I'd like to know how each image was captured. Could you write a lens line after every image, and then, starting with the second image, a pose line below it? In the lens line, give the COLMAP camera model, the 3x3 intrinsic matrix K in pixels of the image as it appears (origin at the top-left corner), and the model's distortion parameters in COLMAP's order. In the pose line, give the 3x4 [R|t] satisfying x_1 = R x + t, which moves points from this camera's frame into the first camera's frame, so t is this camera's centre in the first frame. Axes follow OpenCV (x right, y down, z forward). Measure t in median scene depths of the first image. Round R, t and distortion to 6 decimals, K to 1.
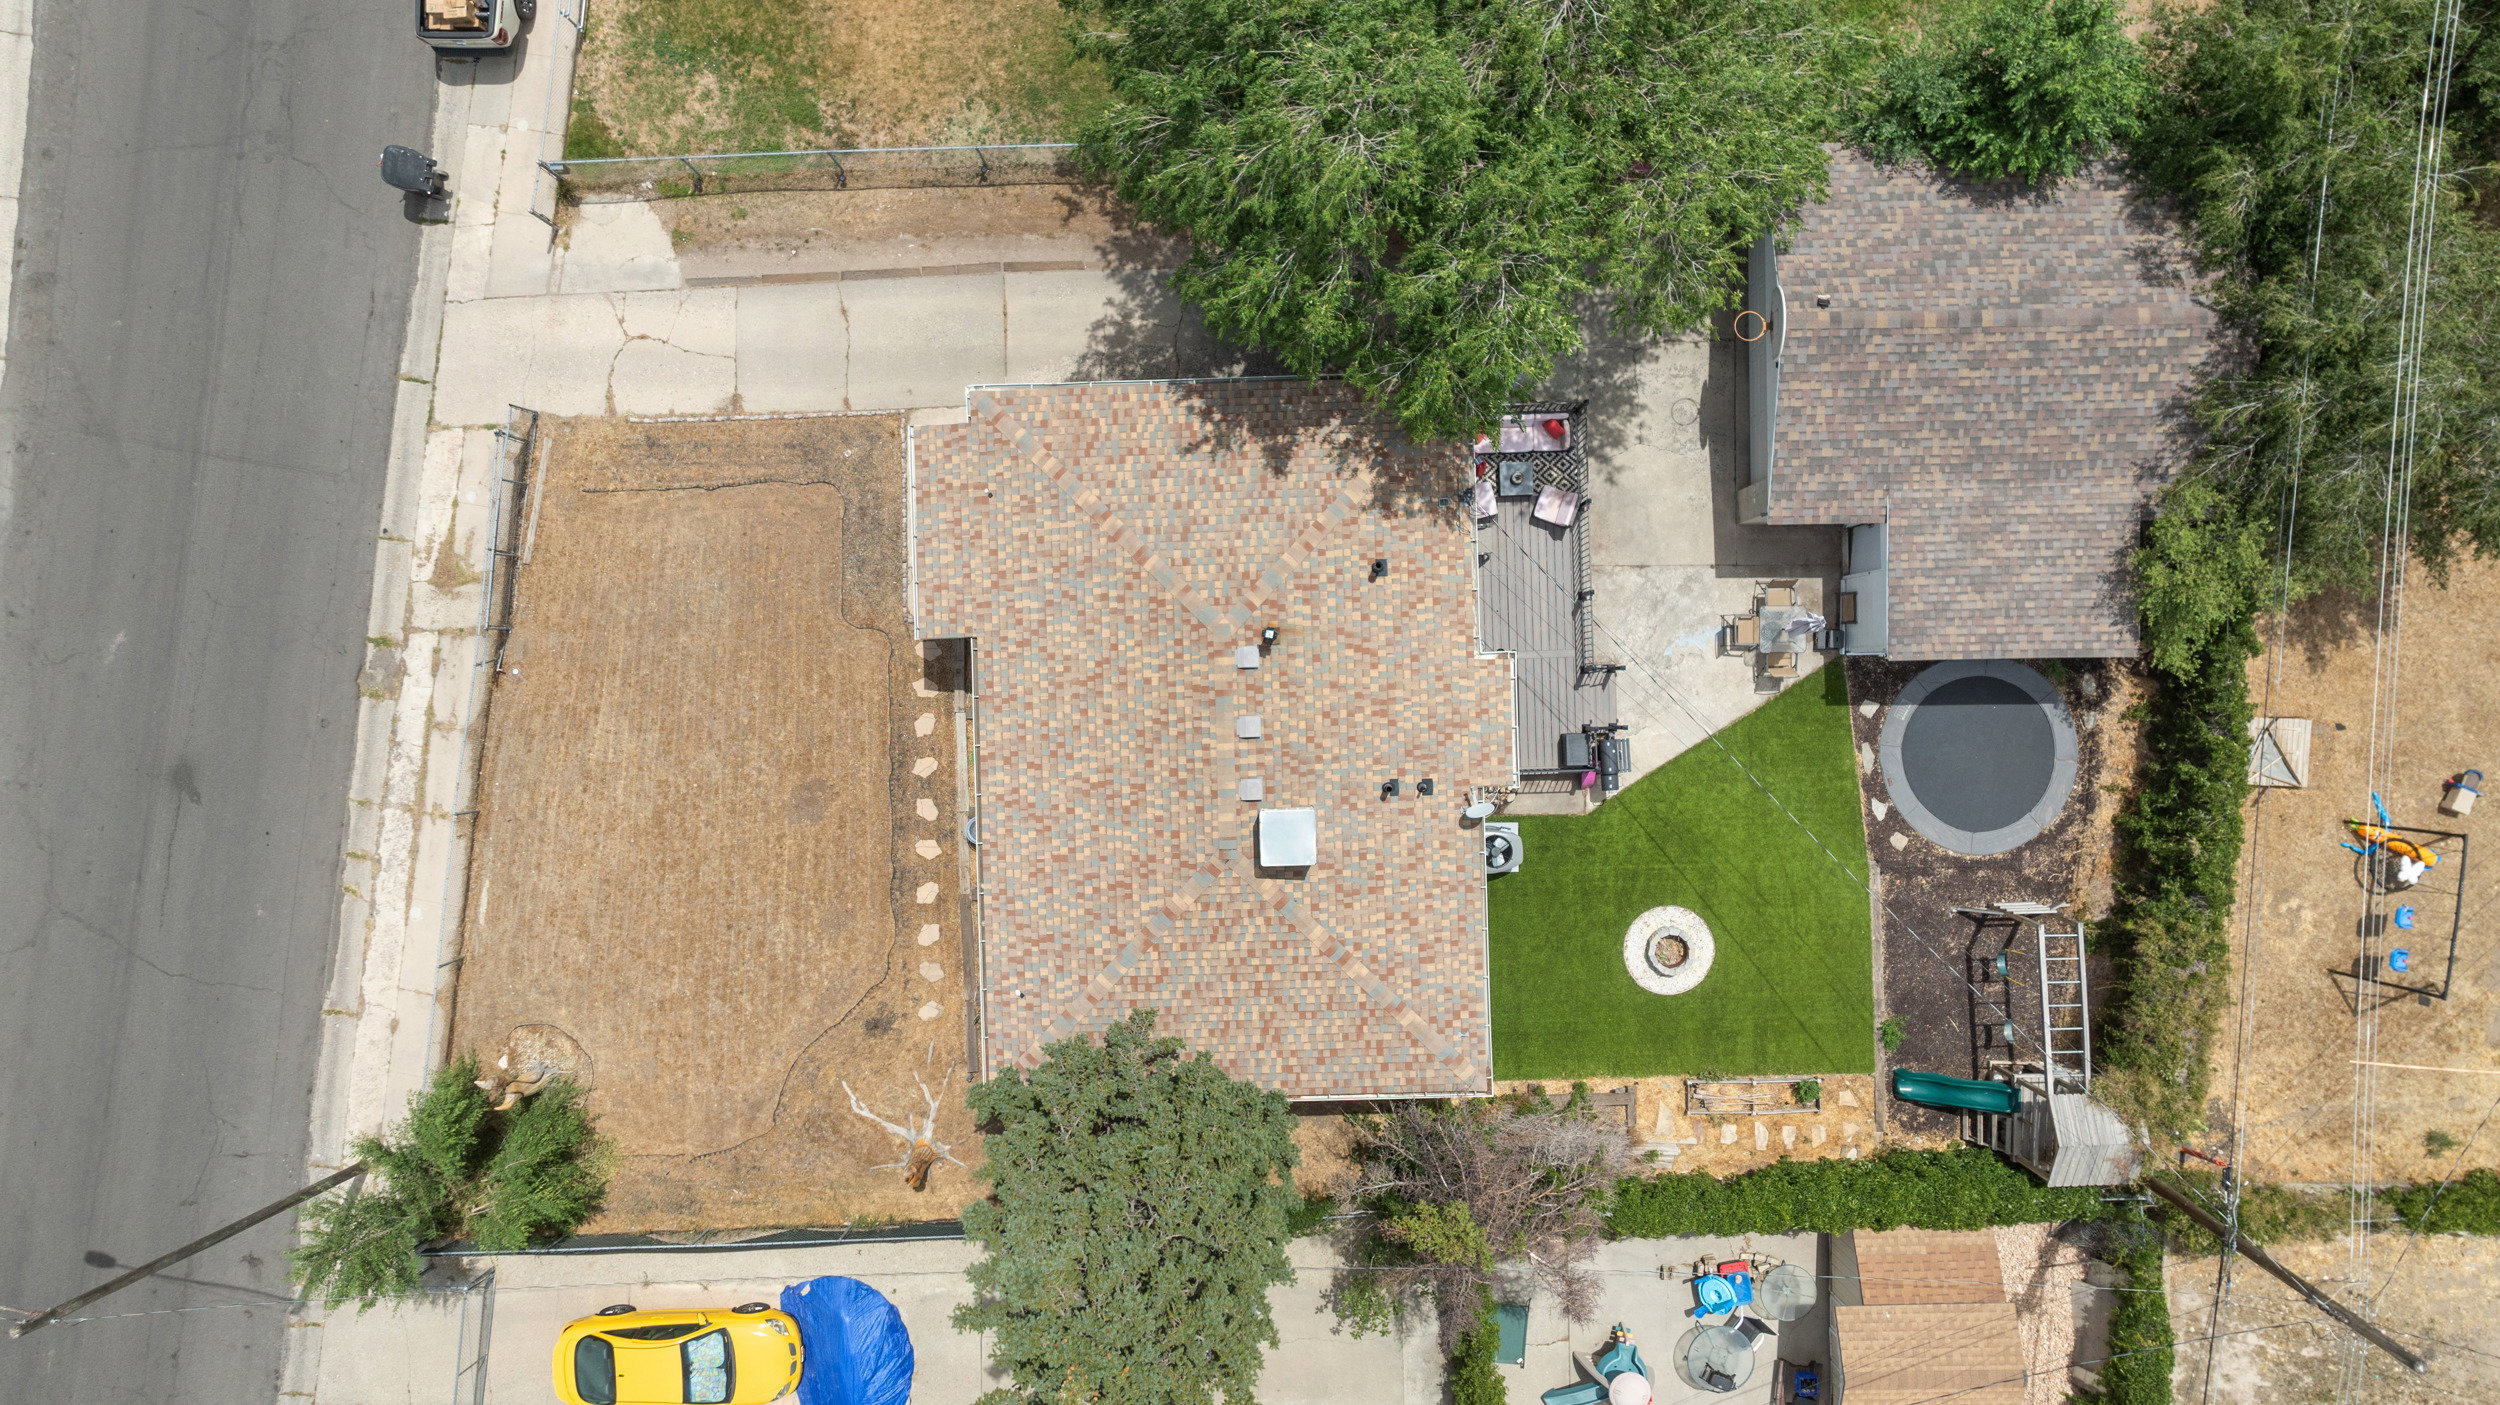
lens RADIAL K [[1765.1, 0, 1254.7], [0, 1765.1, 712.7], [0, 0, 1]] dist [-0.031298, 0.035773]
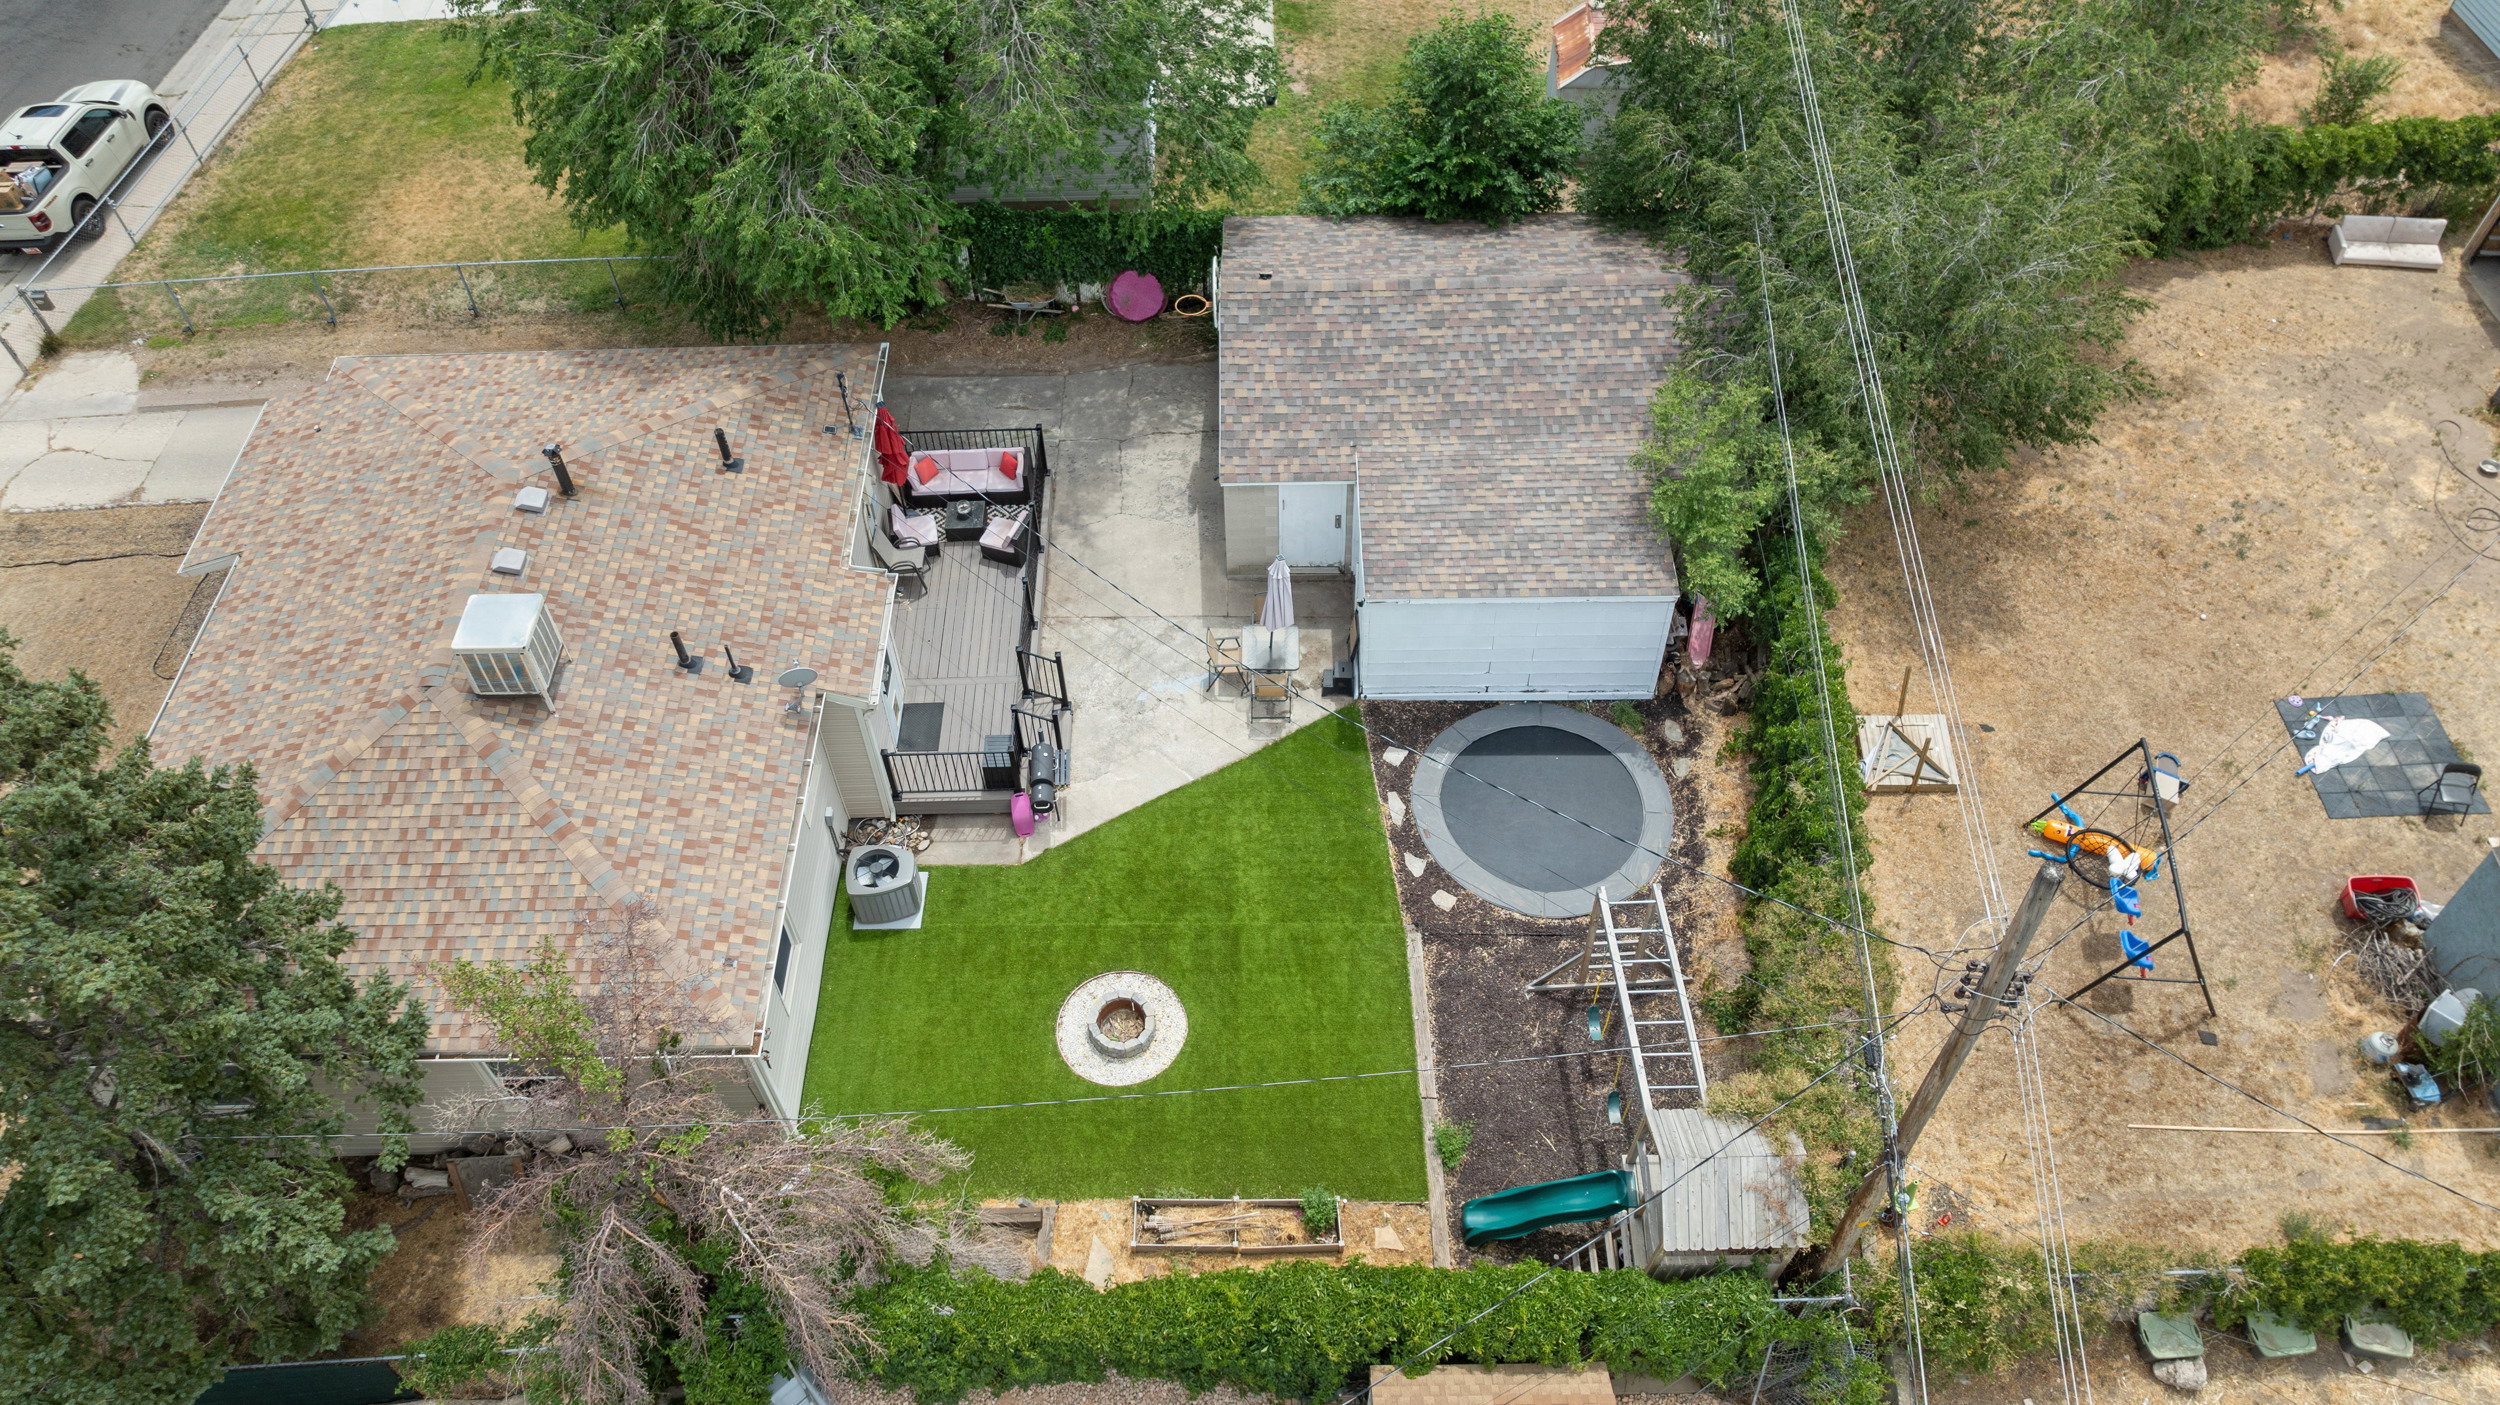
lens RADIAL K [[1773.2, 0, 1250.0], [0, 1773.2, 702.5], [0, 0, 1]] dist [0.005449, -0.003327]
pose [[0.999818, 0.007129, -0.017694, 0.330474], [-0.016841, 0.765587, -0.643112, 0.541250], [0.008961, 0.643292, 0.765568, 0.420150]]
